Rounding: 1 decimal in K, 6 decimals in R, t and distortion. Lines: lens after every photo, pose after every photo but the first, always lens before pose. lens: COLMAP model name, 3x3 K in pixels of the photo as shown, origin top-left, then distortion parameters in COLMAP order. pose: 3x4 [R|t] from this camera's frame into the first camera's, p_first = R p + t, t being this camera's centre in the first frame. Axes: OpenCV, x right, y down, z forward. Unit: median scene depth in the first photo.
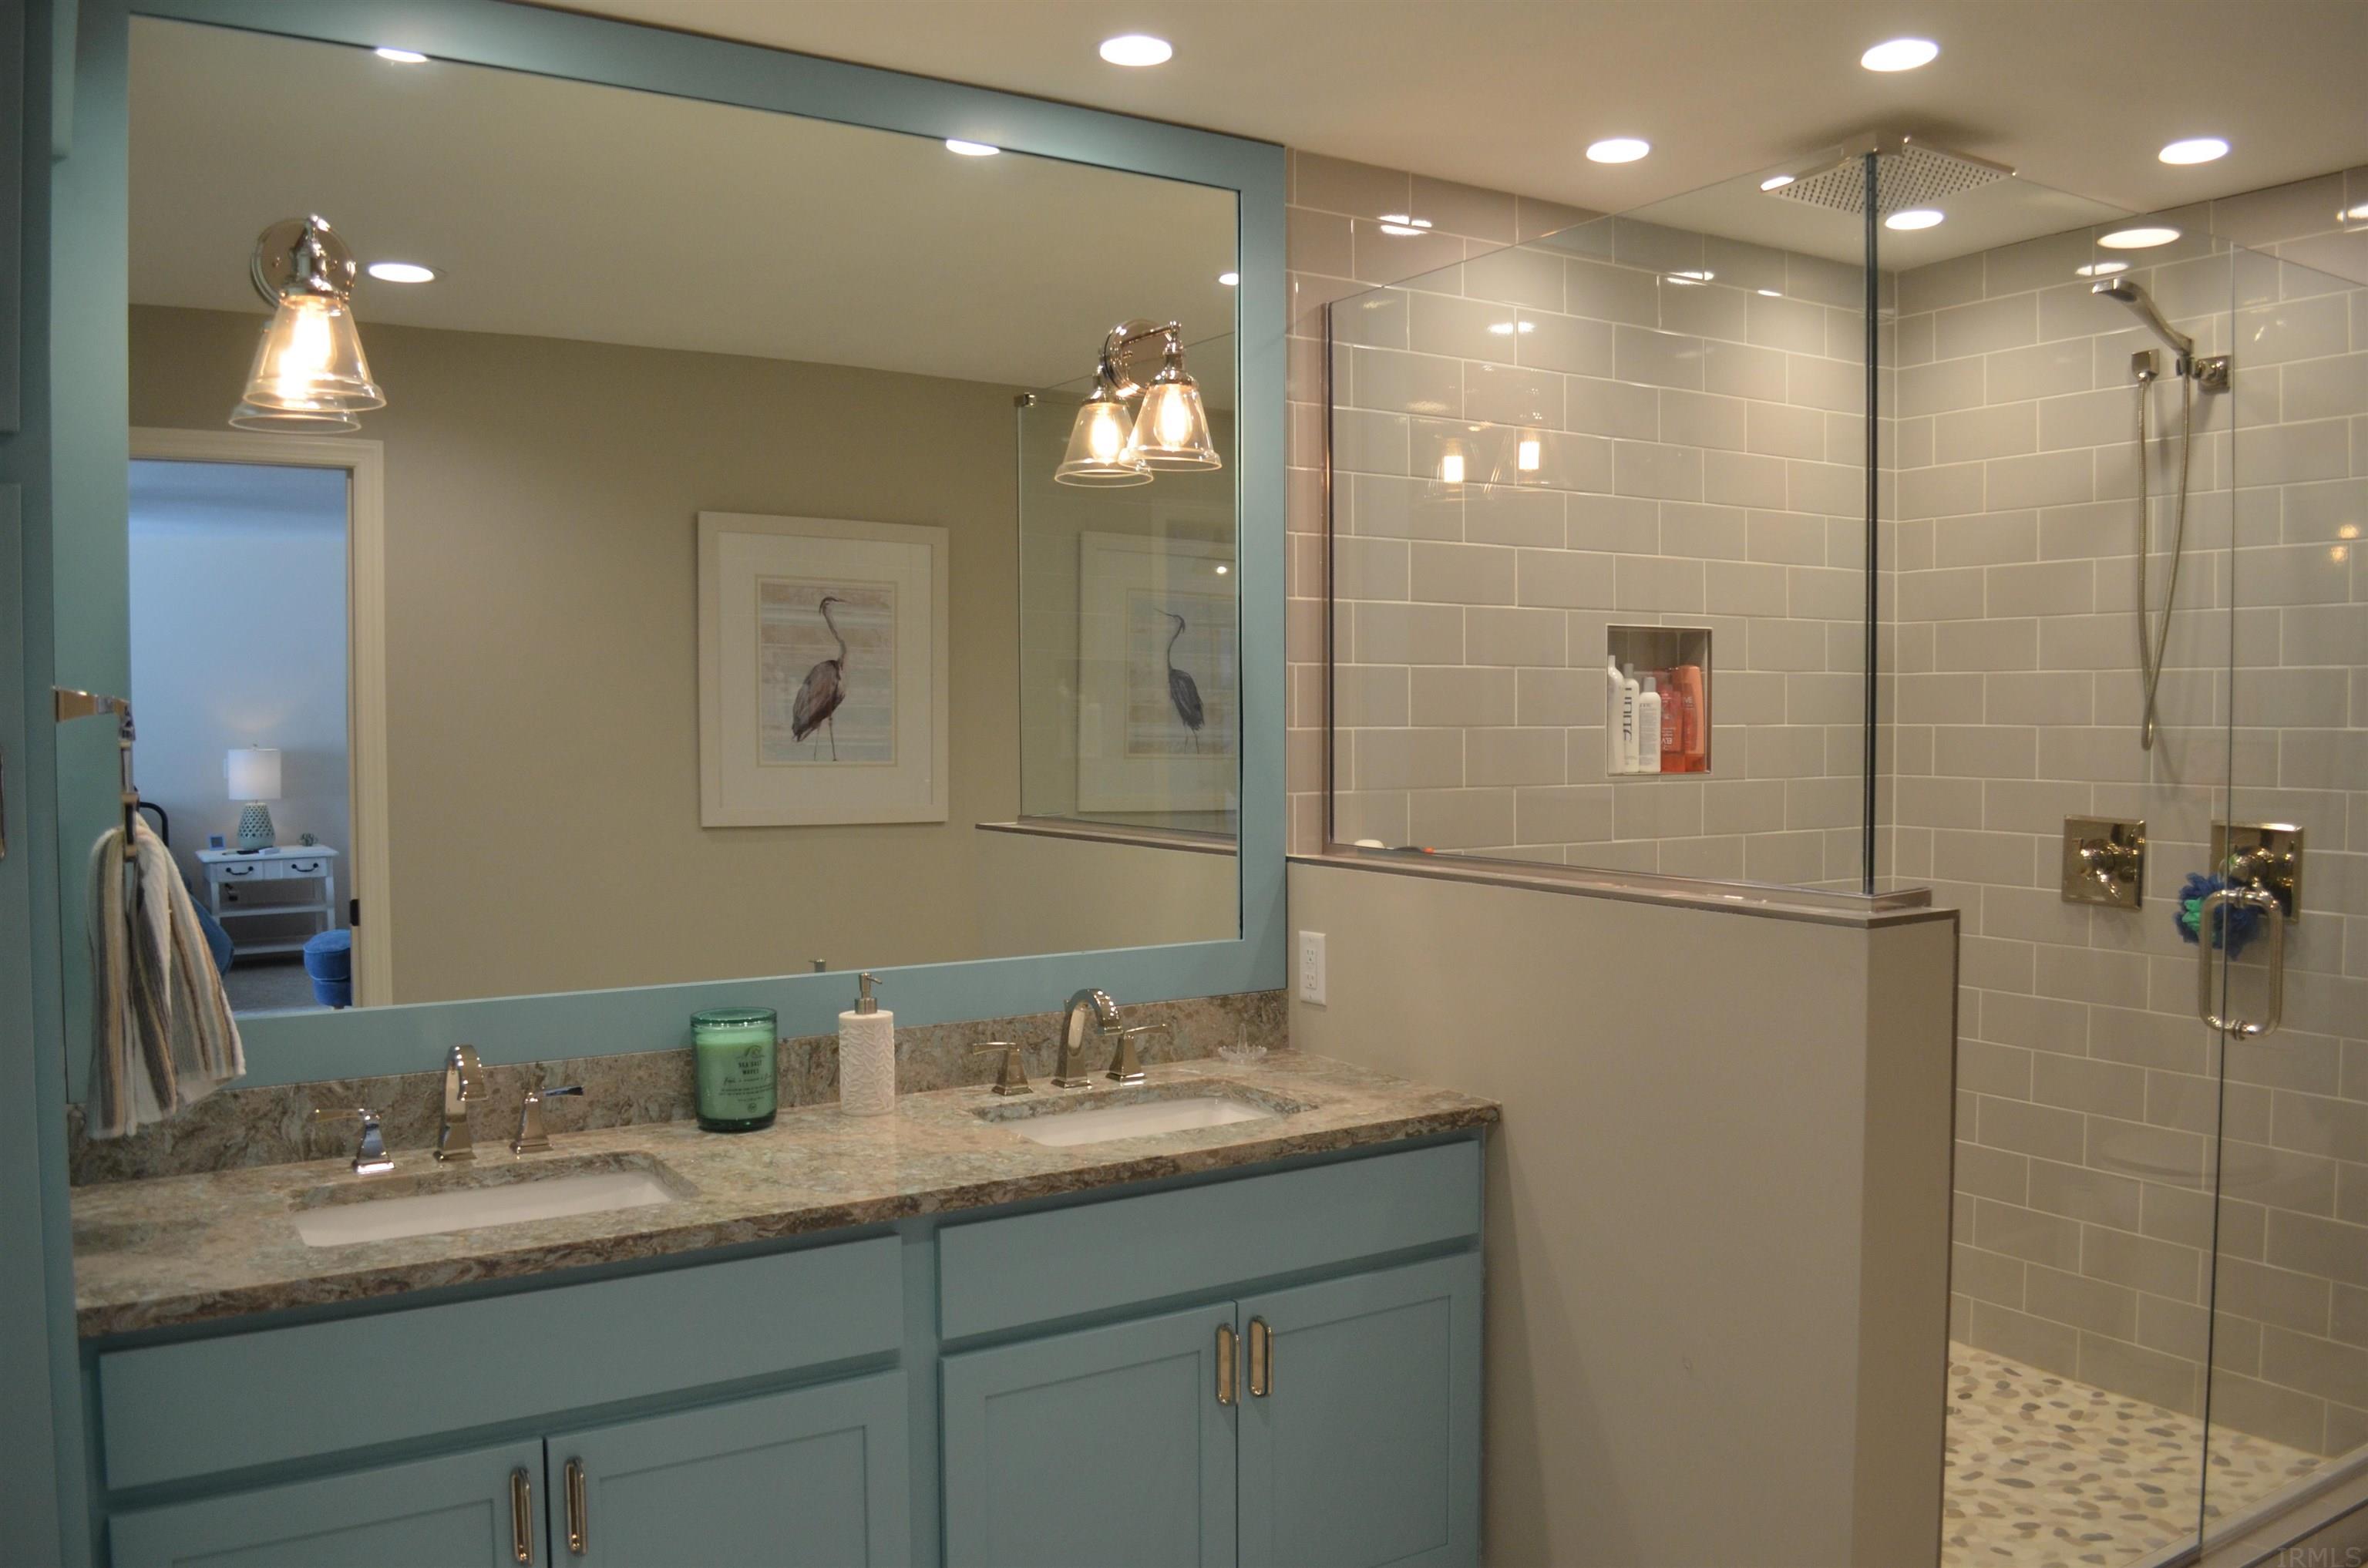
lens RADIAL K [[1862.3, 0, 1217.7], [0, 1862.3, 781.1], [0, 0, 1]] dist [-0.079032, 0.008782]
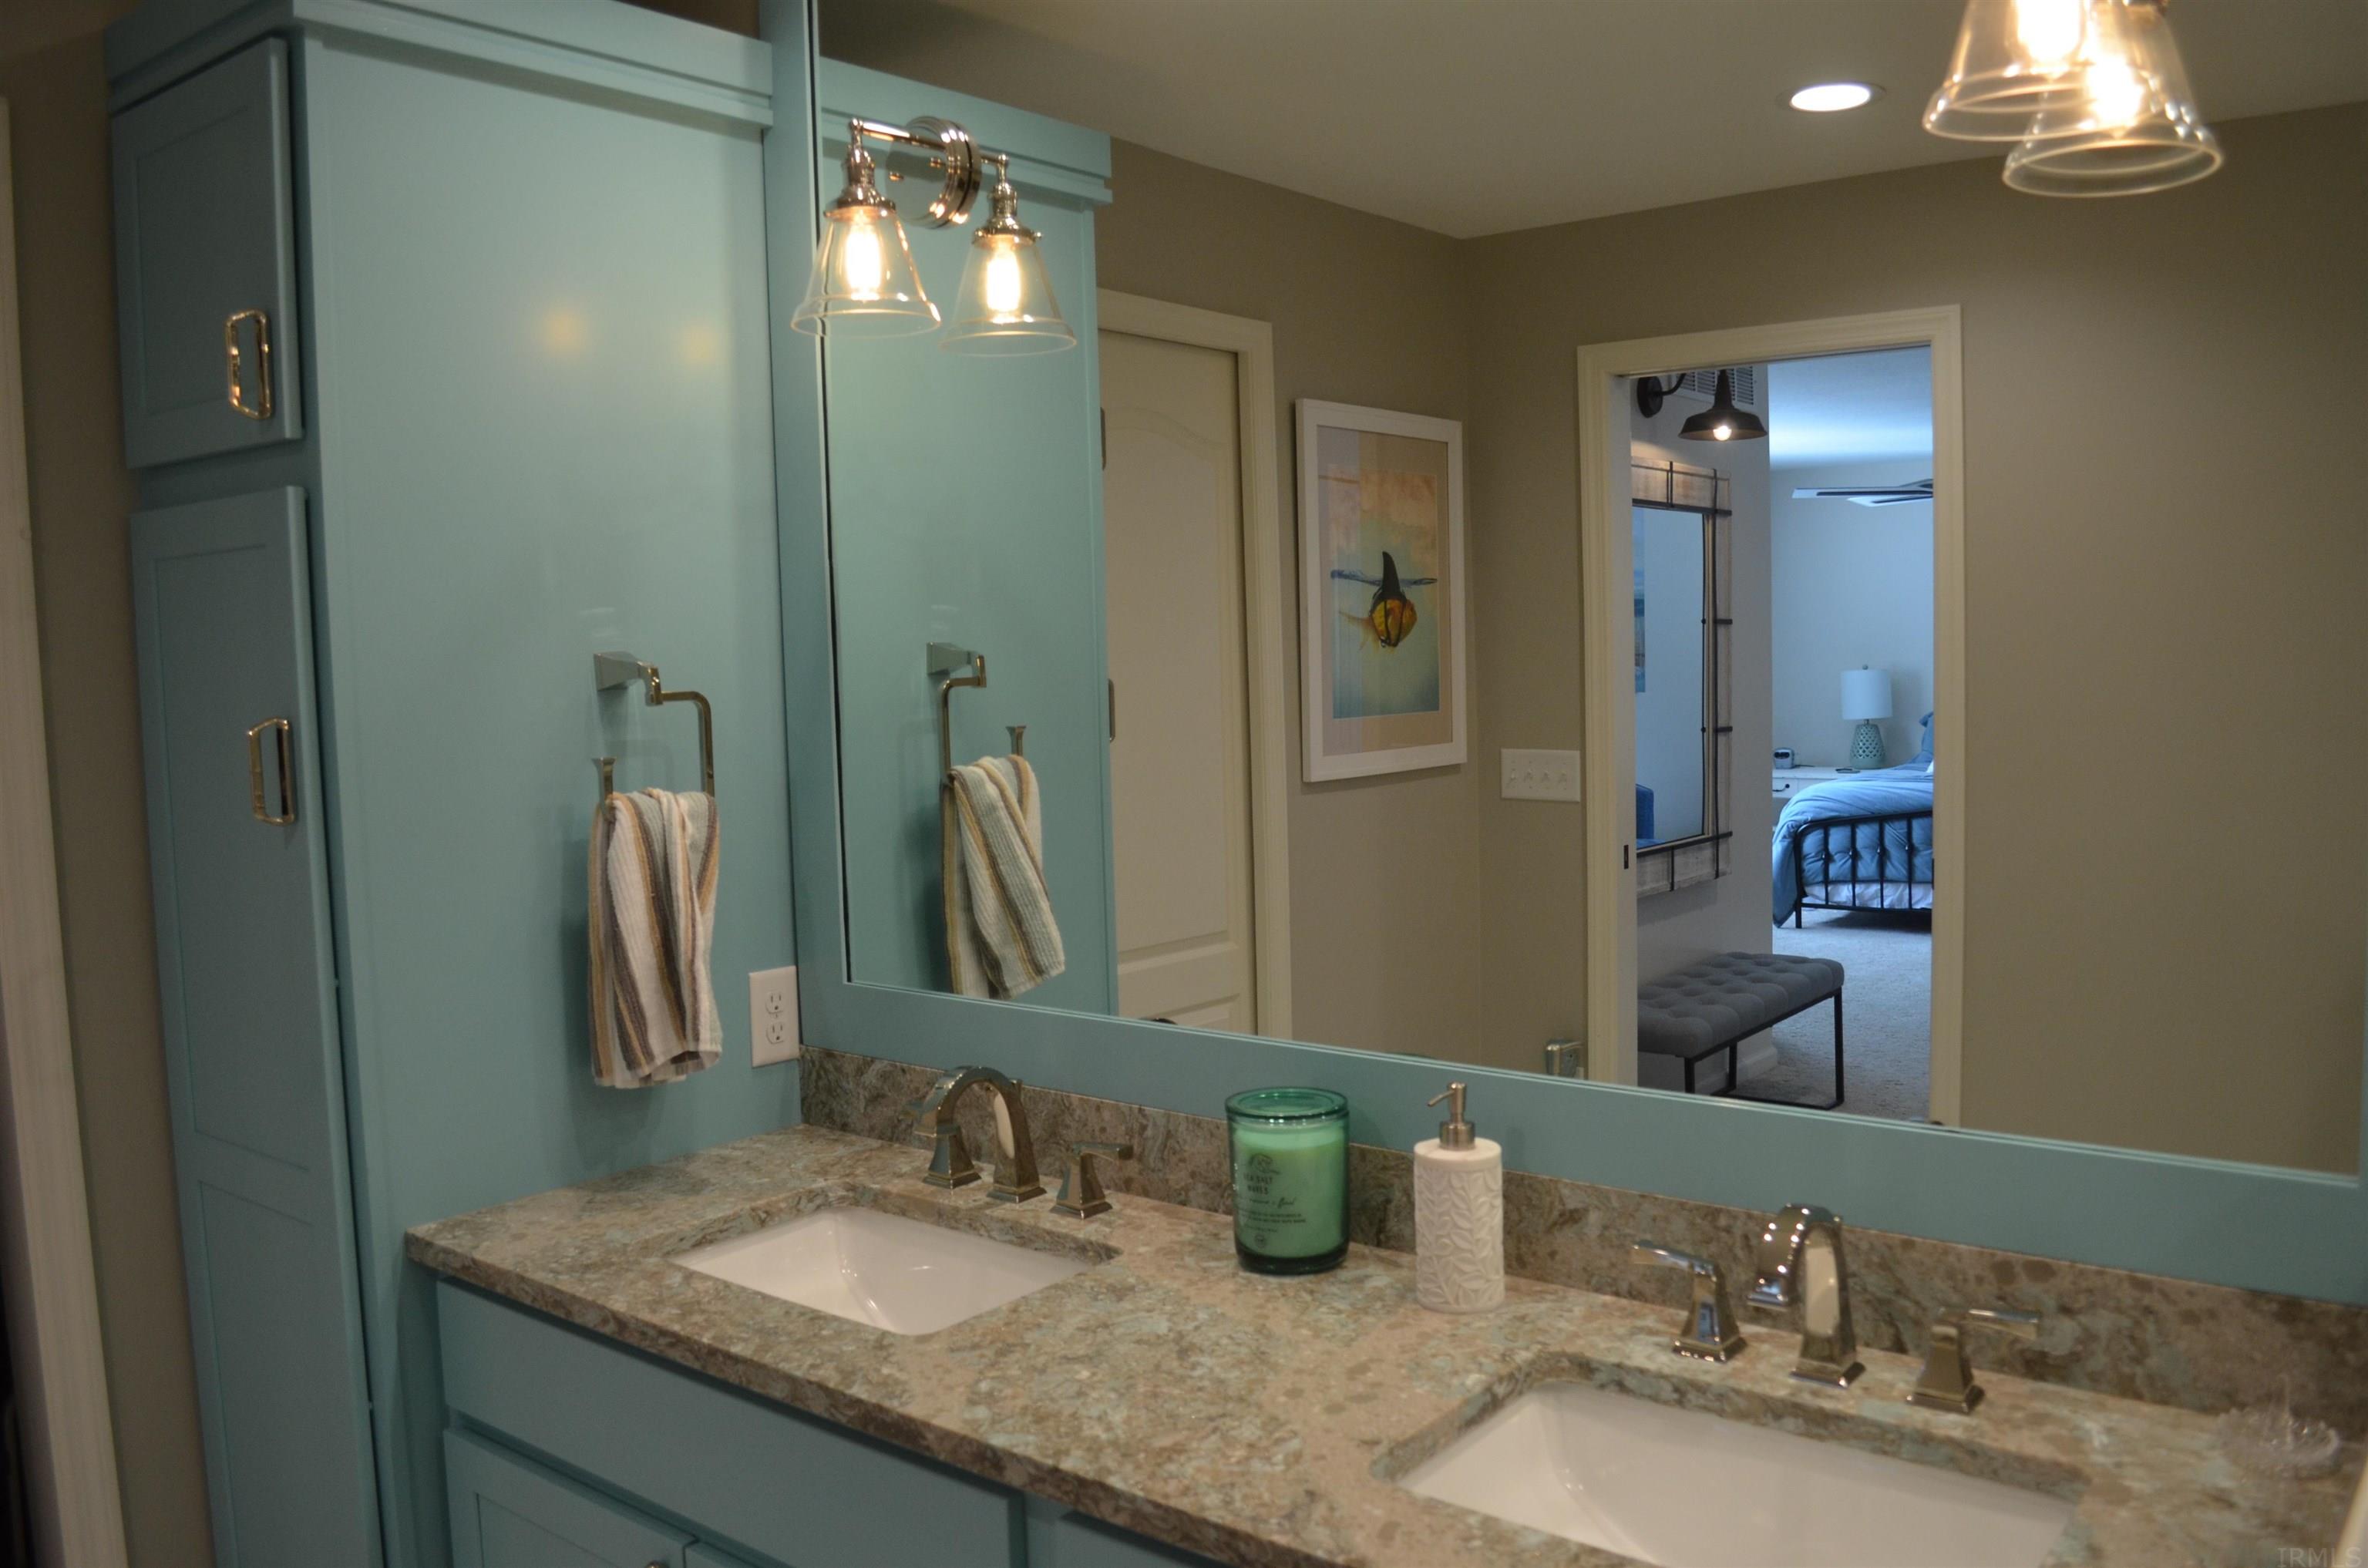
lens RADIAL K [[1862.3, 0, 1217.7], [0, 1862.3, 781.1], [0, 0, 1]] dist [-0.079032, 0.008782]
pose [[0.348337, 0.065138, -0.935103, 0.413503], [-0.016297, 0.997853, 0.063438, -0.041232], [0.937228, -0.006859, 0.348651, 0.819649]]
